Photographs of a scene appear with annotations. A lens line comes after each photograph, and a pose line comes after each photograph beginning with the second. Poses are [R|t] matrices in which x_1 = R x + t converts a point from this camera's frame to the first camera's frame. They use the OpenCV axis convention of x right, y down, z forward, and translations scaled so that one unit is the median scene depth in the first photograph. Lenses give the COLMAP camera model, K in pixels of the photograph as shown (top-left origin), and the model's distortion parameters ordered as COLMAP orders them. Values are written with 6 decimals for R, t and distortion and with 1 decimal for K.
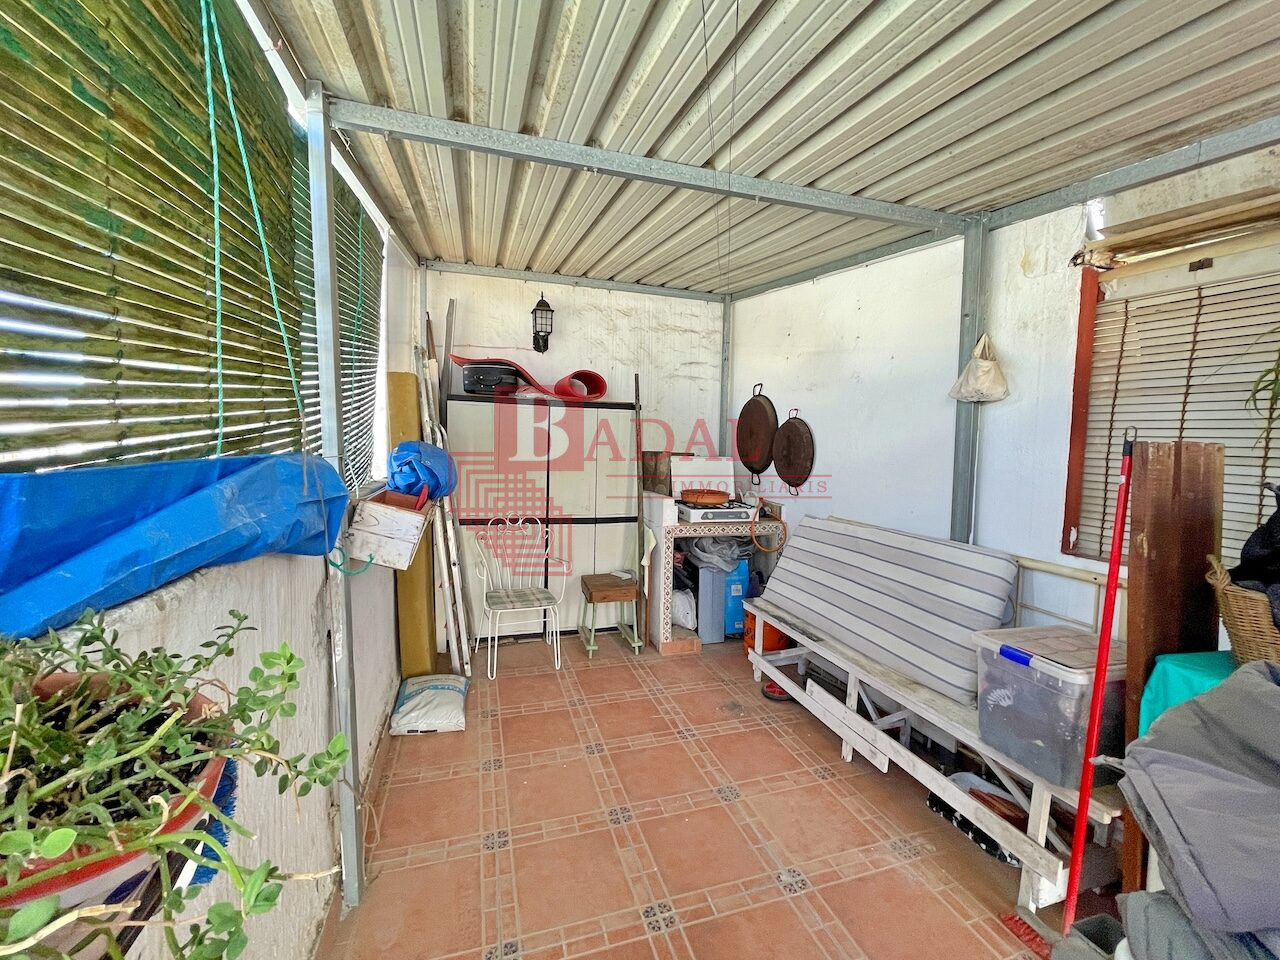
lens RADIAL K [[513.0, 0, 637.7], [0, 513.0, 479.5], [0, 0, 1]] dist [-0.002681, -0.000403]
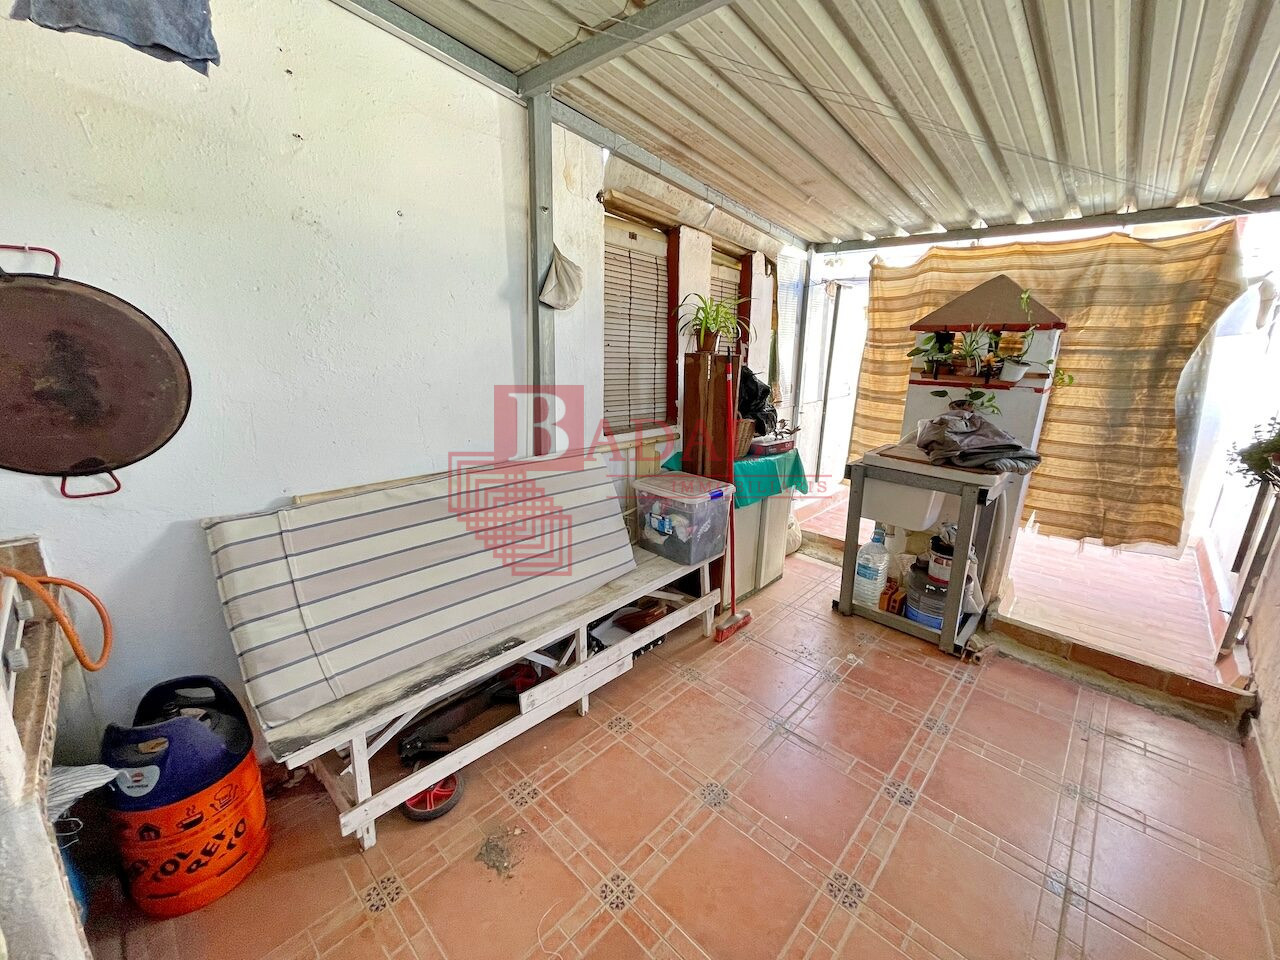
lens RADIAL K [[513.0, 0, 644.0], [0, 513.0, 482.9], [0, 0, 1]] dist [-0.002681, -0.000403]
pose [[-0.488099, -0.248900, 0.836546, -0.334086], [0.038976, 0.951302, 0.305785, -0.128639], [-0.871918, 0.181859, -0.454628, 1.360492]]
